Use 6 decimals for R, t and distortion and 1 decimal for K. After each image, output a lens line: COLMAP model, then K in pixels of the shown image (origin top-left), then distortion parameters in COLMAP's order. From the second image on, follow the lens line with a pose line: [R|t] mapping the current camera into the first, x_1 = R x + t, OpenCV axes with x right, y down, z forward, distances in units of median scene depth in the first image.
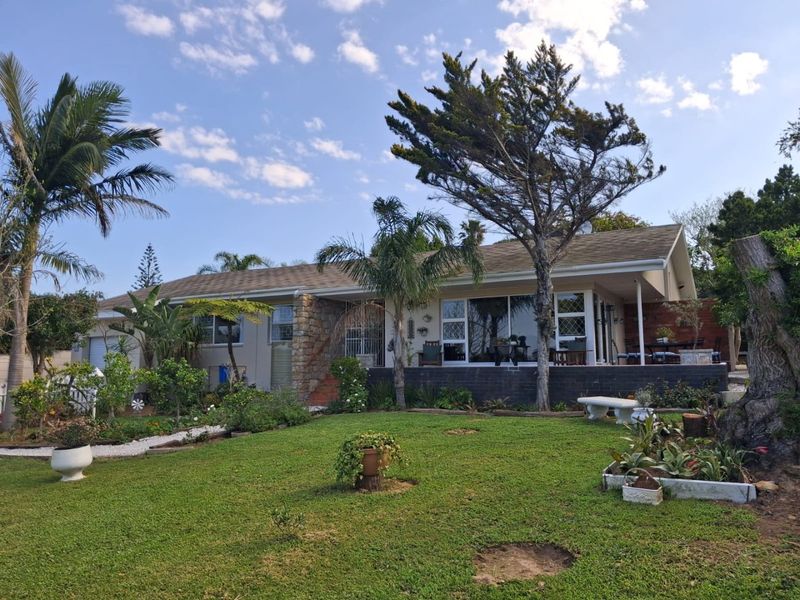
lens RADIAL K [[630.1, 0, 397.3], [0, 630.1, 299.4], [0, 0, 1]] dist [0.035755, -0.043620]
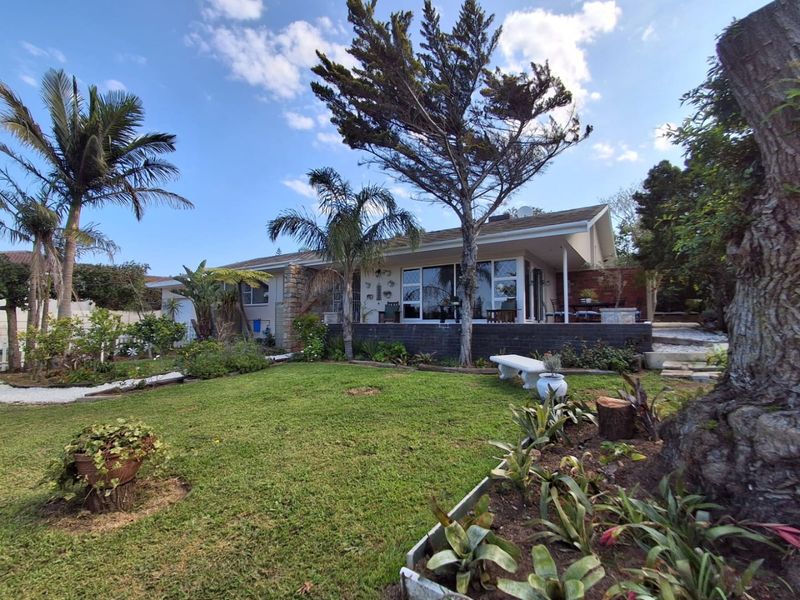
lens RADIAL K [[363.9, 0, 398.1], [0, 363.9, 304.0], [0, 0, 1]] dist [0.002369, 0.002107]
pose [[0.994929, 0.003598, -0.100513, 0.169361], [0.002295, 0.998287, 0.058454, 0.034937], [0.100551, -0.058388, 0.993217, 0.363672]]
